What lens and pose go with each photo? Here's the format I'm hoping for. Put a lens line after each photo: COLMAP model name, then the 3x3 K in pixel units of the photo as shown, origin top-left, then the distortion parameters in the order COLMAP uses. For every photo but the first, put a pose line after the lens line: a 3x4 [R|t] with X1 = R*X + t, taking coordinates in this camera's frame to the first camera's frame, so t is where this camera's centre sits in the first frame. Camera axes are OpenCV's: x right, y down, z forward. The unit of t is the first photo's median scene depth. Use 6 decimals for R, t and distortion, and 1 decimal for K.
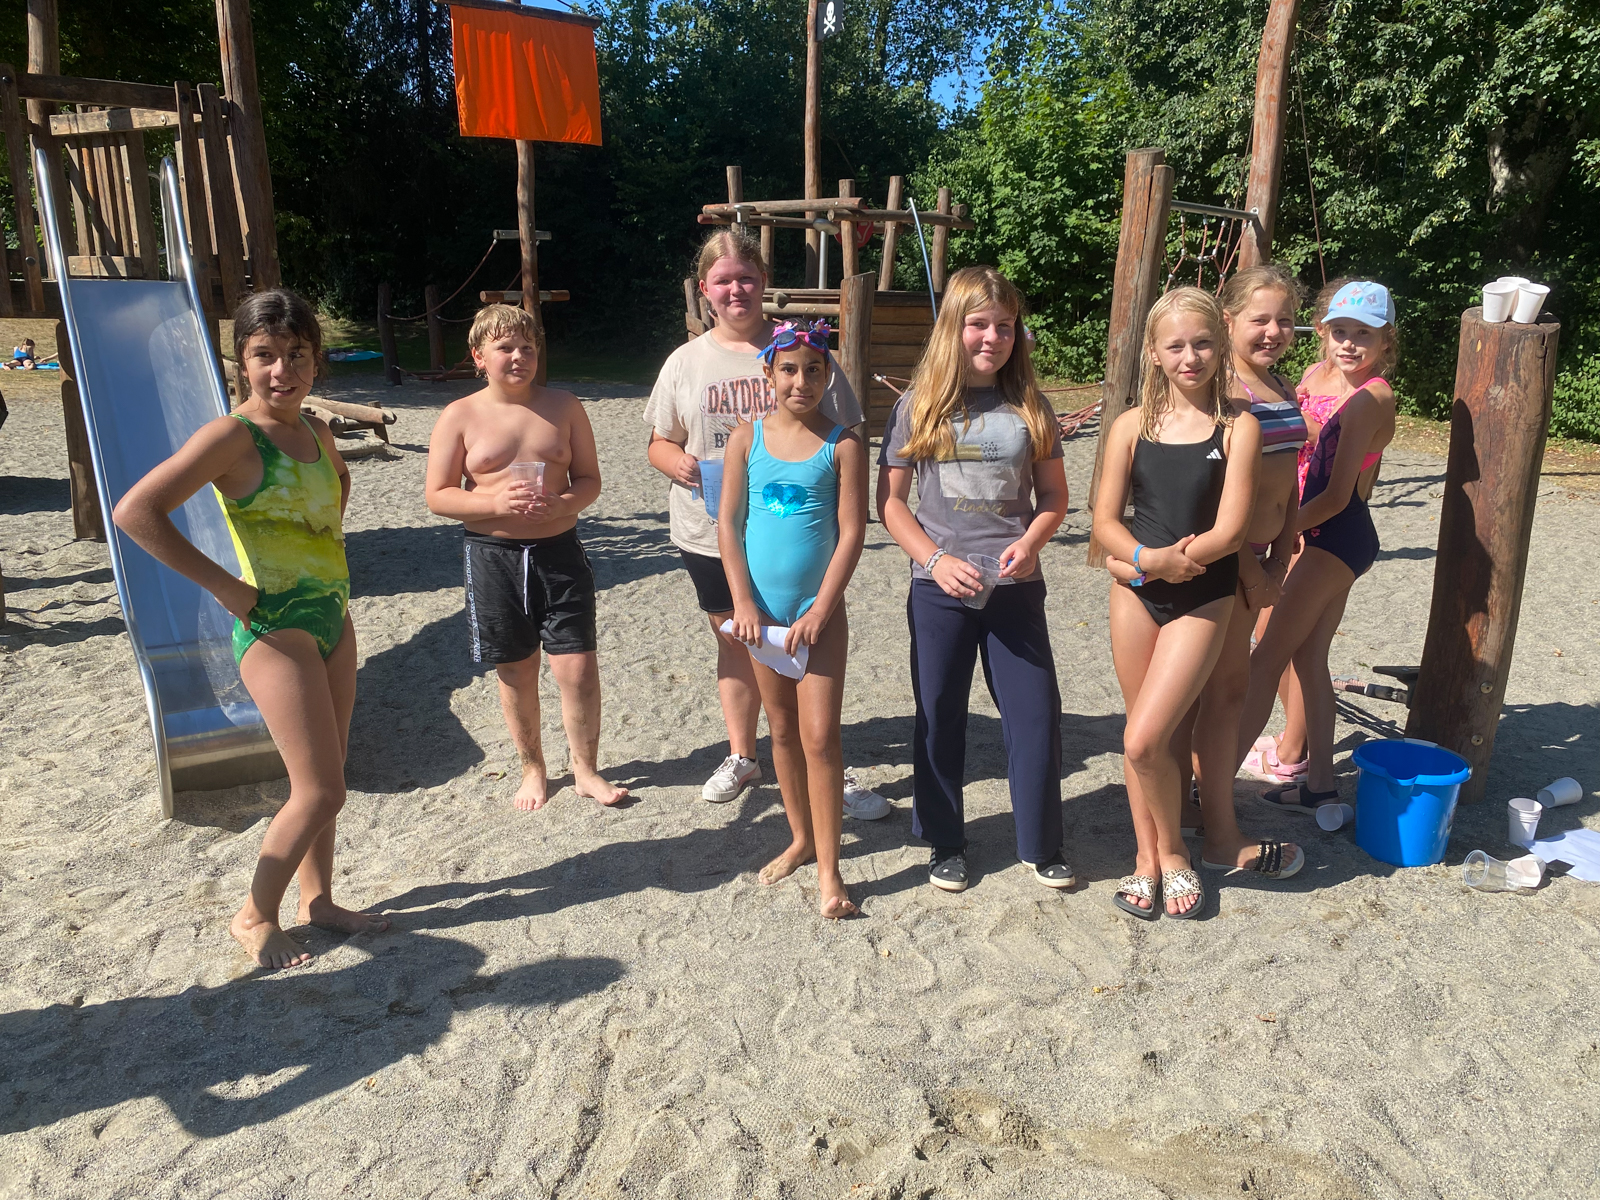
lens RADIAL K [[1224.6, 0, 800.0], [0, 1224.6, 600.0], [0, 0, 1]] dist [-0.005551, -0.013266]
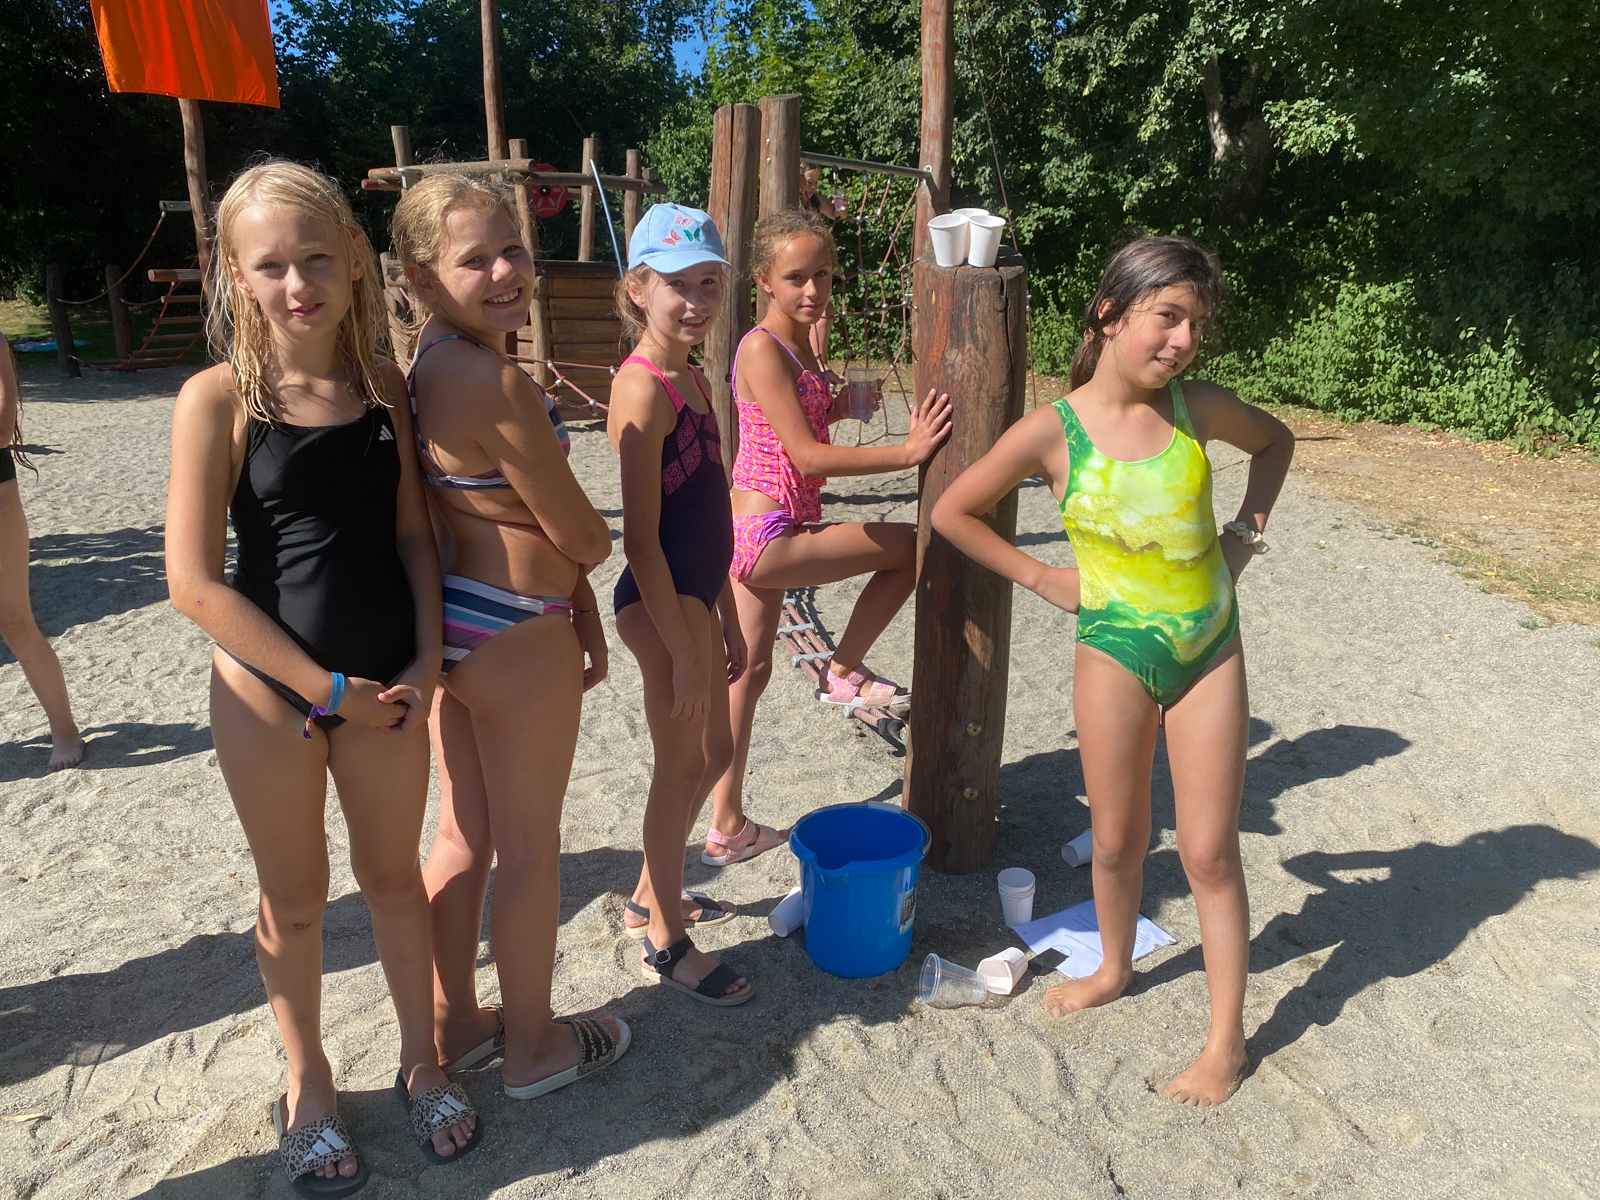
lens RADIAL K [[1224.6, 0, 800.0], [0, 1224.6, 600.0], [0, 0, 1]] dist [-0.005551, -0.013266]
pose [[0.988683, -0.047813, 0.142195, 0.089882], [0.045539, 0.998778, 0.019208, -0.008874], [-0.142940, -0.012515, 0.989652, 0.060468]]
